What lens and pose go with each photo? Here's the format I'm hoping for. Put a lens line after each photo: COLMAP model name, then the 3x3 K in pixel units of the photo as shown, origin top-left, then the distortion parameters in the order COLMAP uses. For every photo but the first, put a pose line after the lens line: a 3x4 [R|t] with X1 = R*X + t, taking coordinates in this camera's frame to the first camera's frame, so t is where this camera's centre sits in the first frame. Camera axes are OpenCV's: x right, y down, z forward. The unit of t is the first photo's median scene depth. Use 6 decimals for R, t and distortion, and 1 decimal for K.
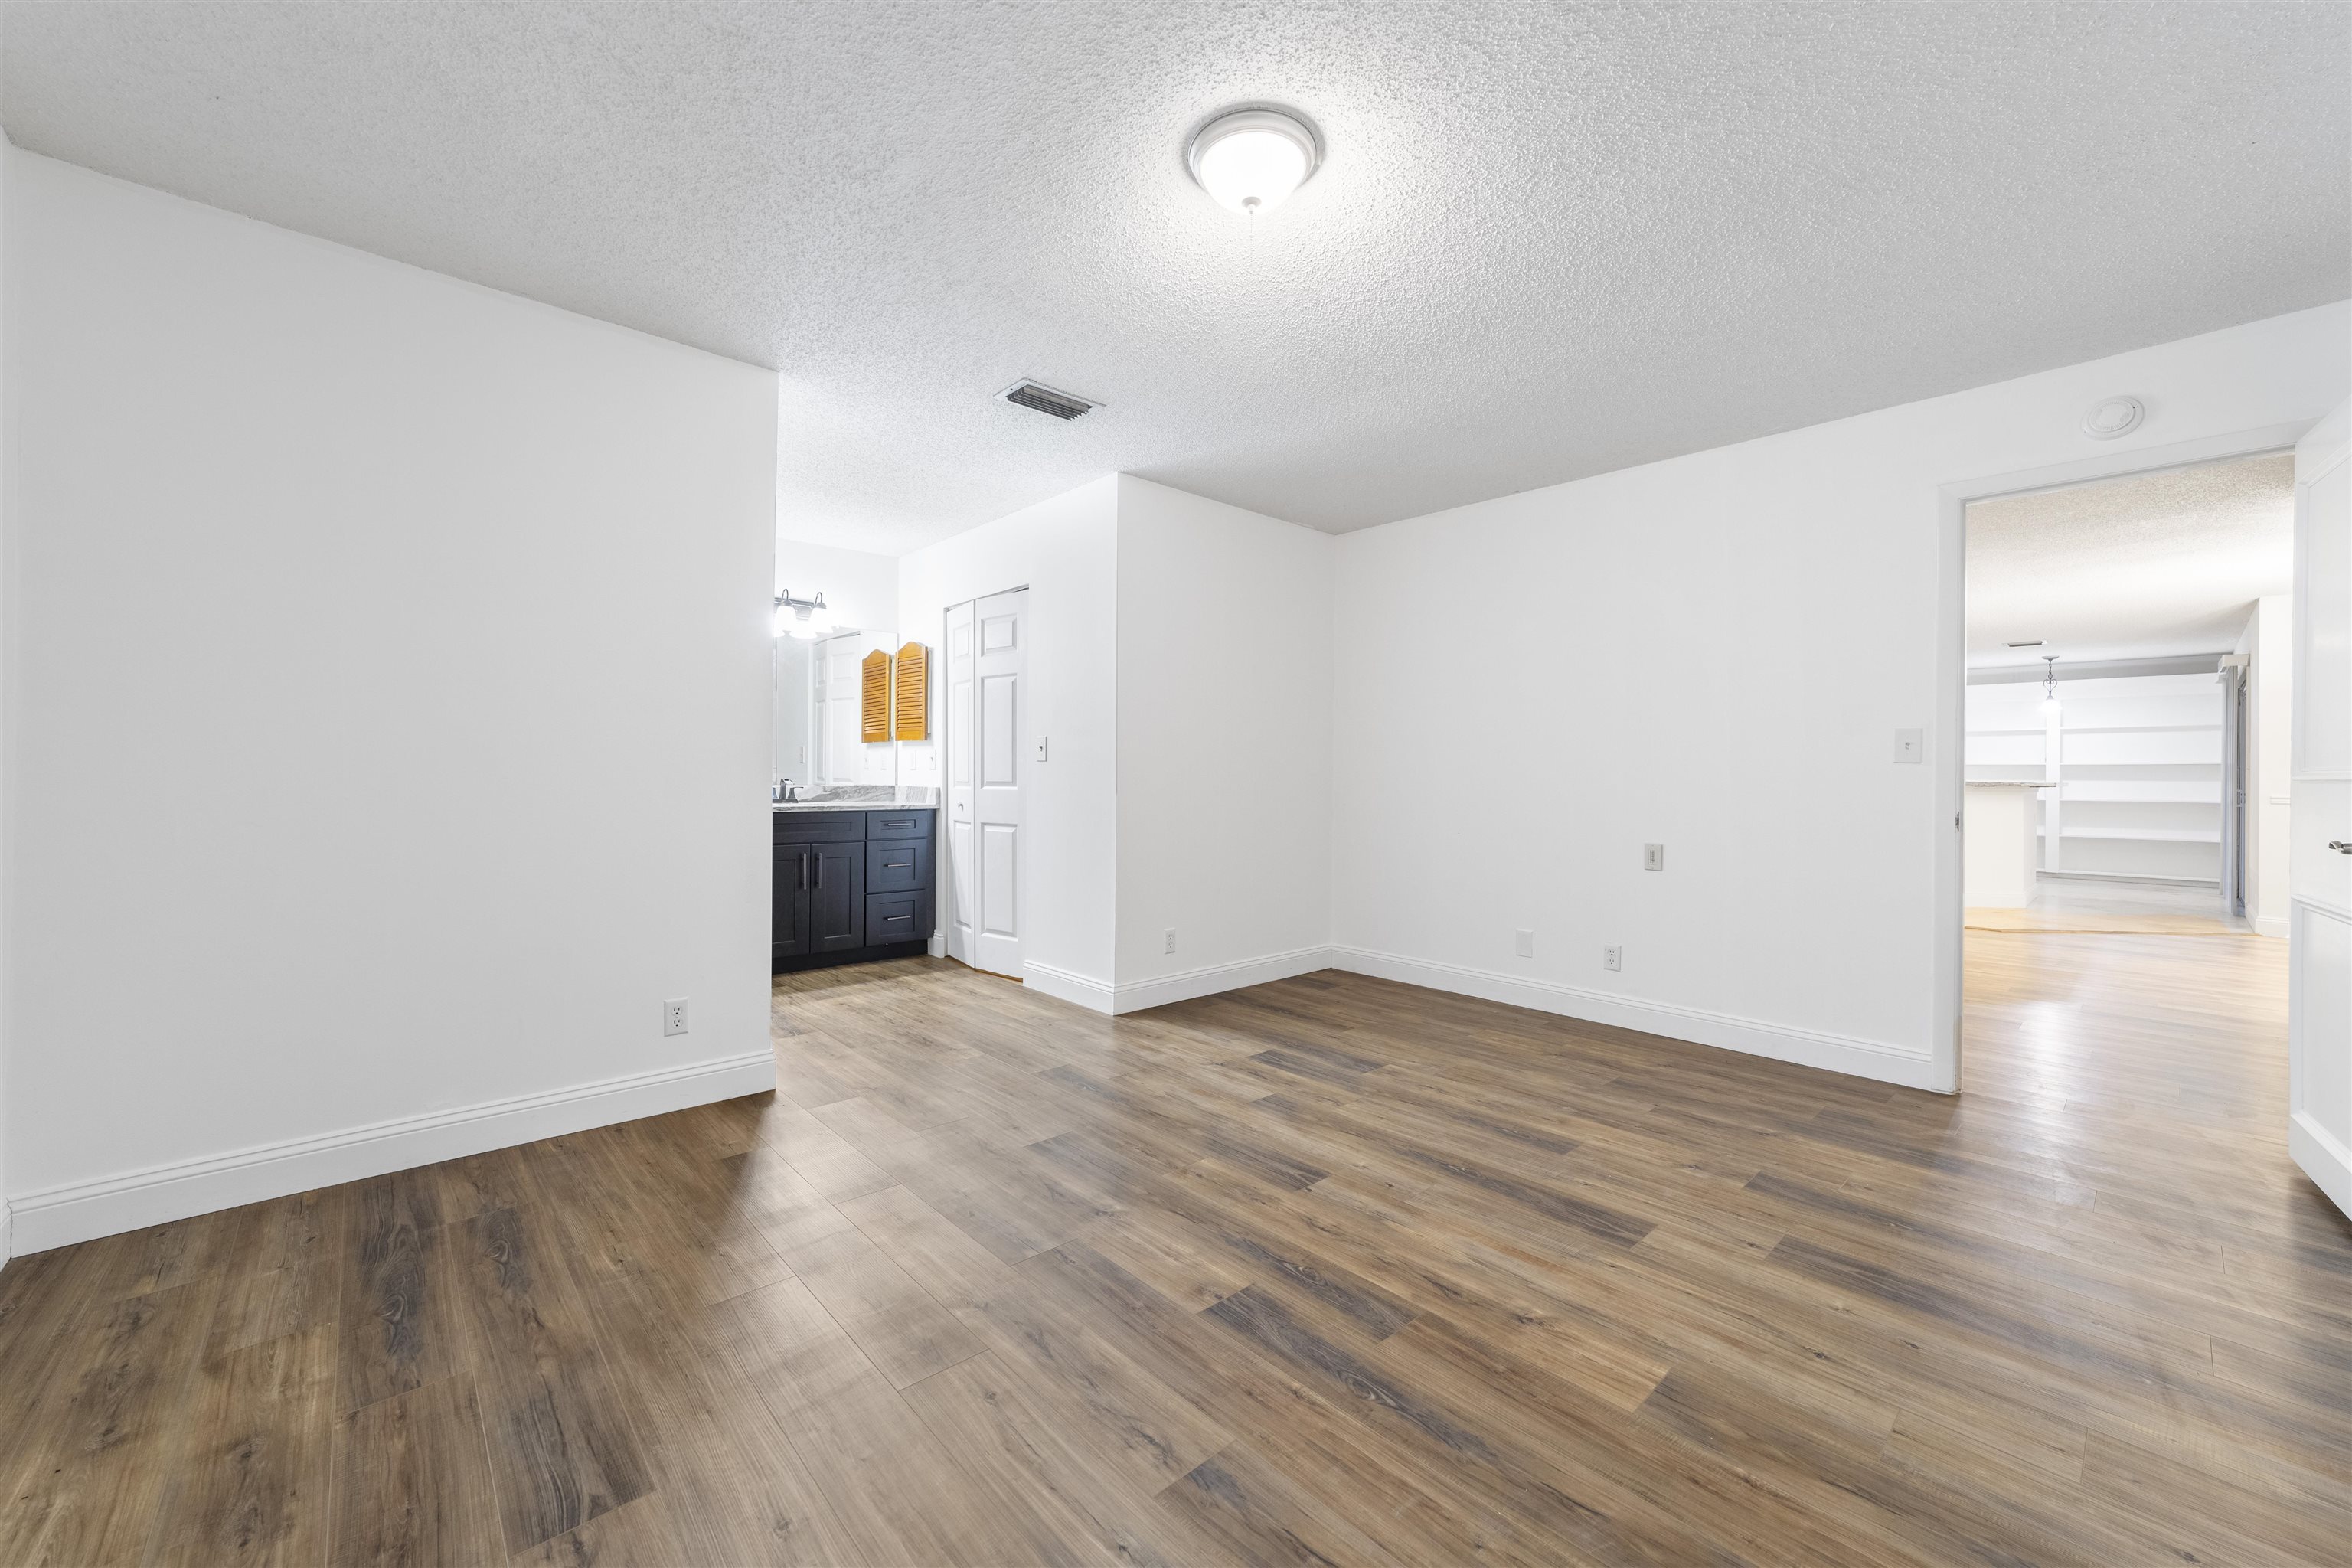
lens RADIAL K [[908.0, 0, 1176.5], [0, 908.0, 765.7], [0, 0, 1]] dist [-0.019600, 0.008488]
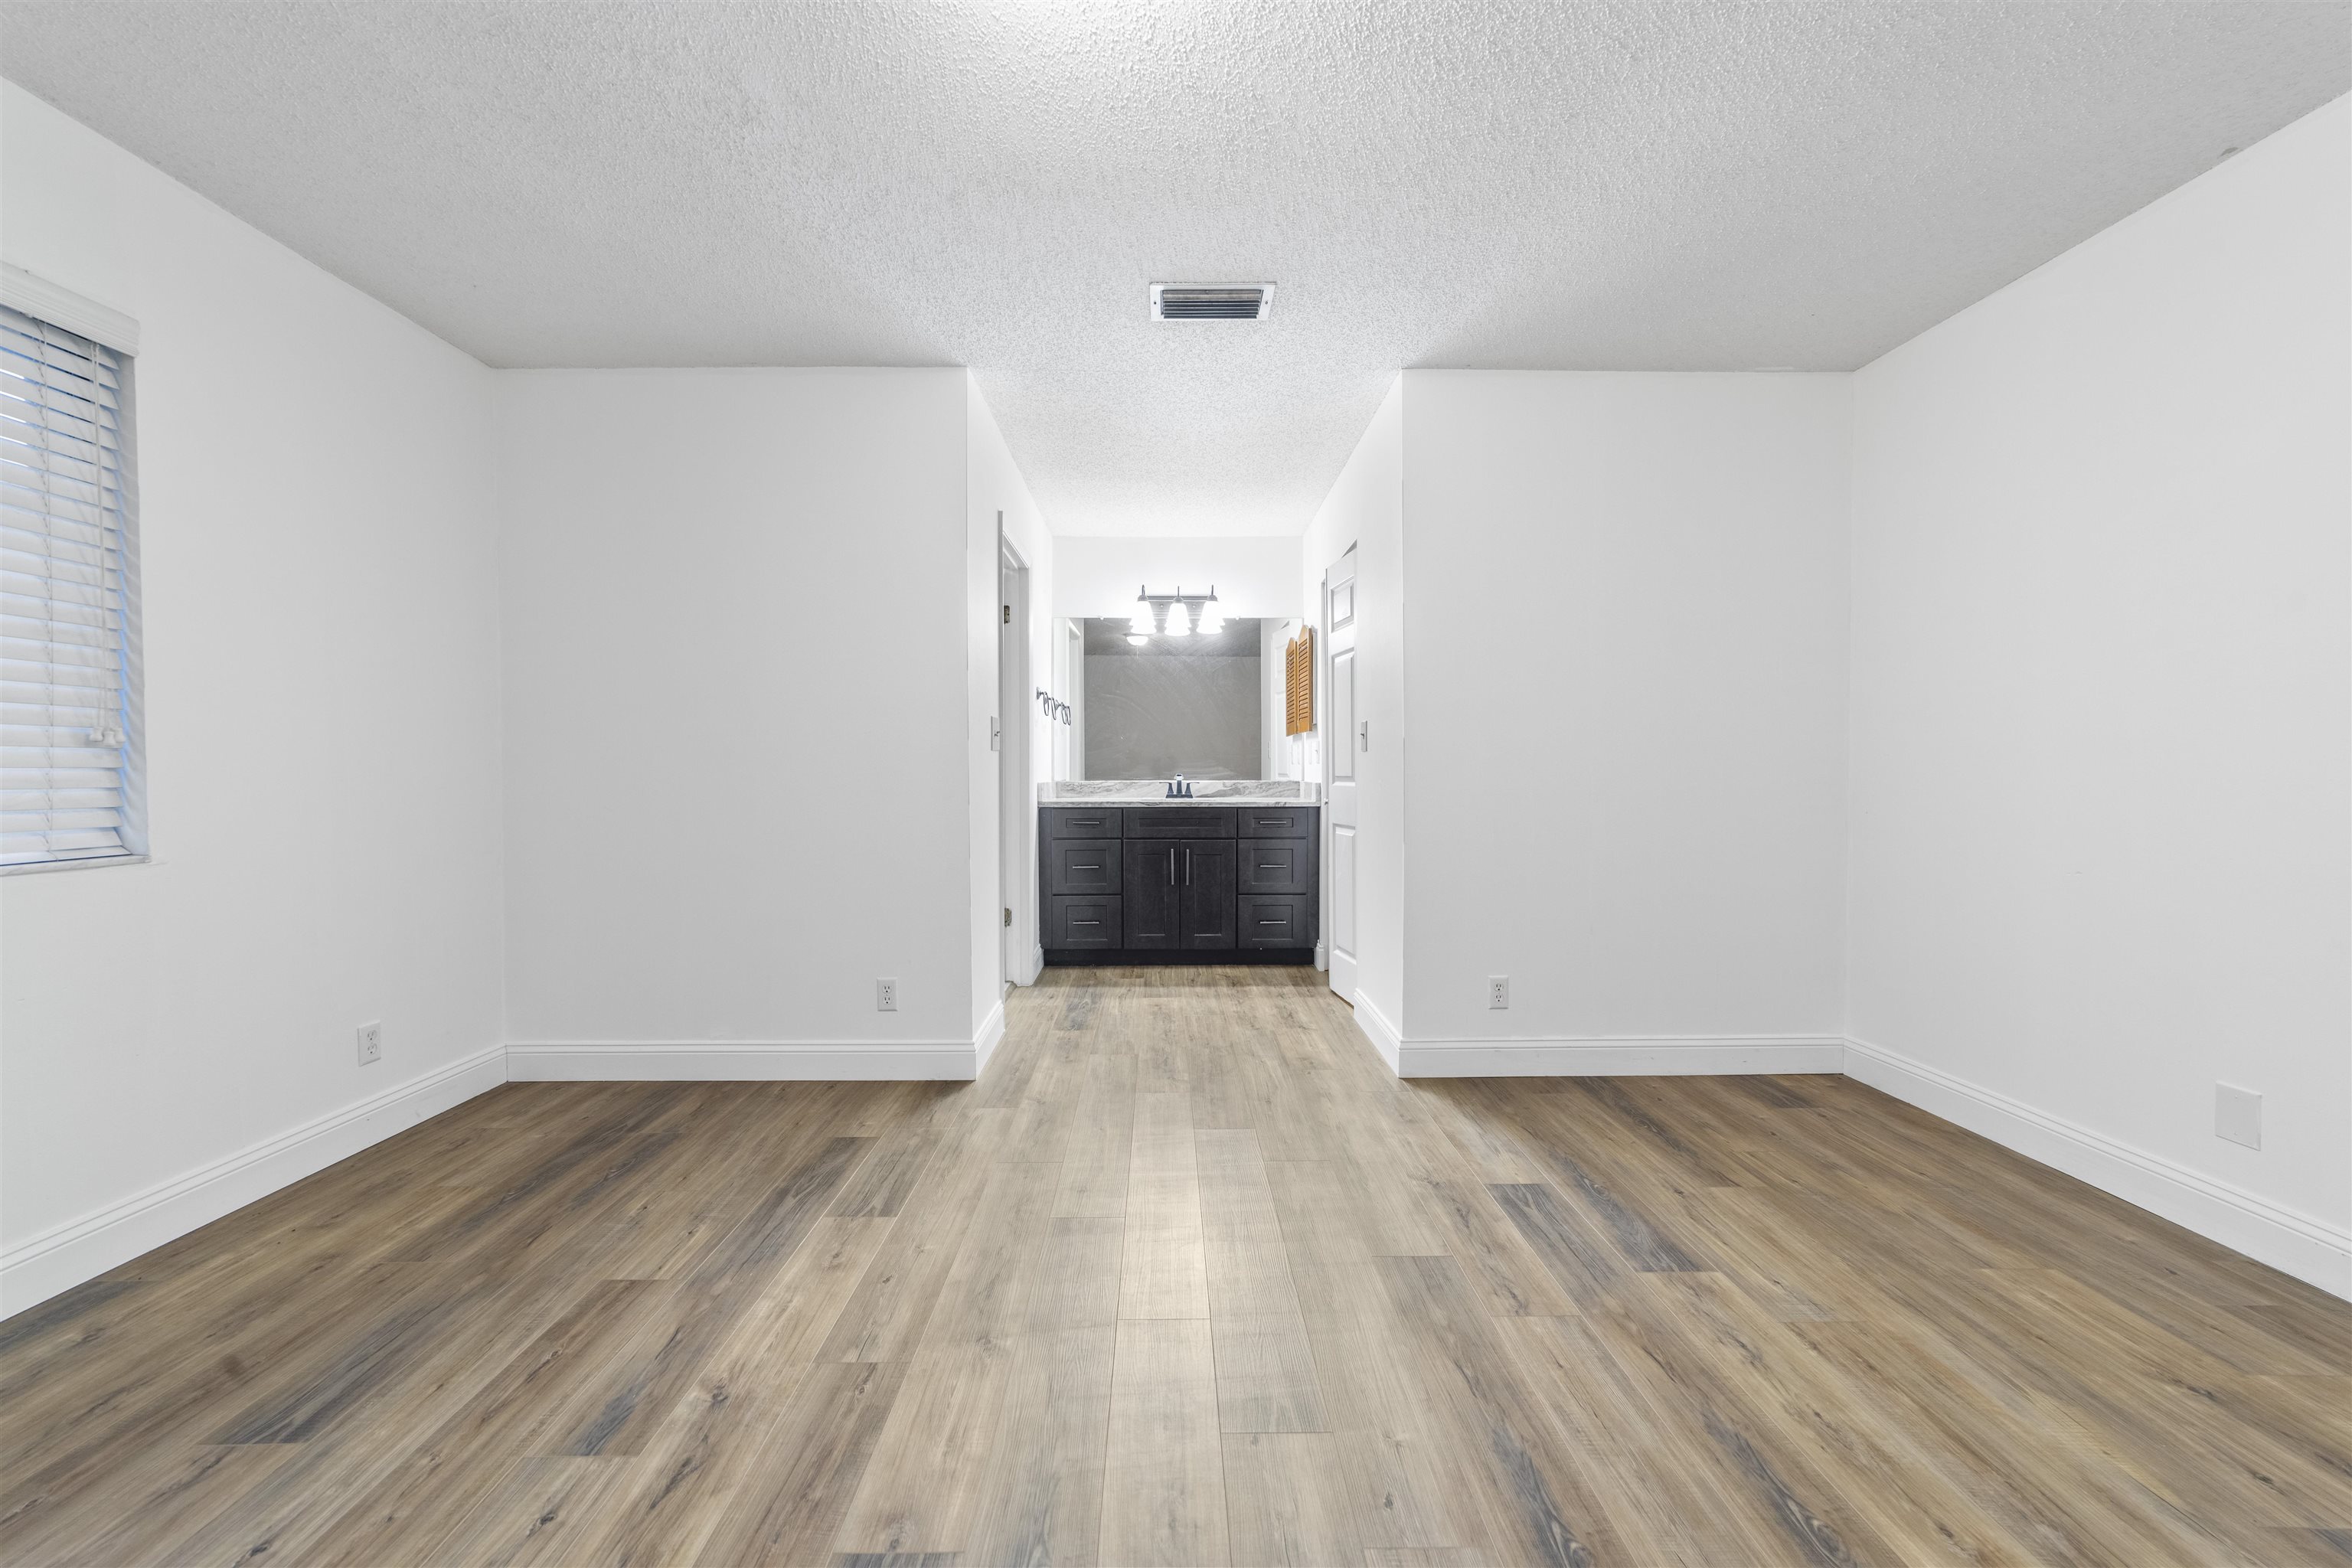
lens RADIAL K [[901.6, 0, 1174.7], [0, 901.6, 781.9], [0, 0, 1]] dist [-0.018886, 0.008397]
pose [[0.747114, 0.000858, -0.664696, 0.402502], [0.014141, 0.999752, 0.017185, 0.009635], [0.664546, -0.022239, 0.746916, 0.412979]]
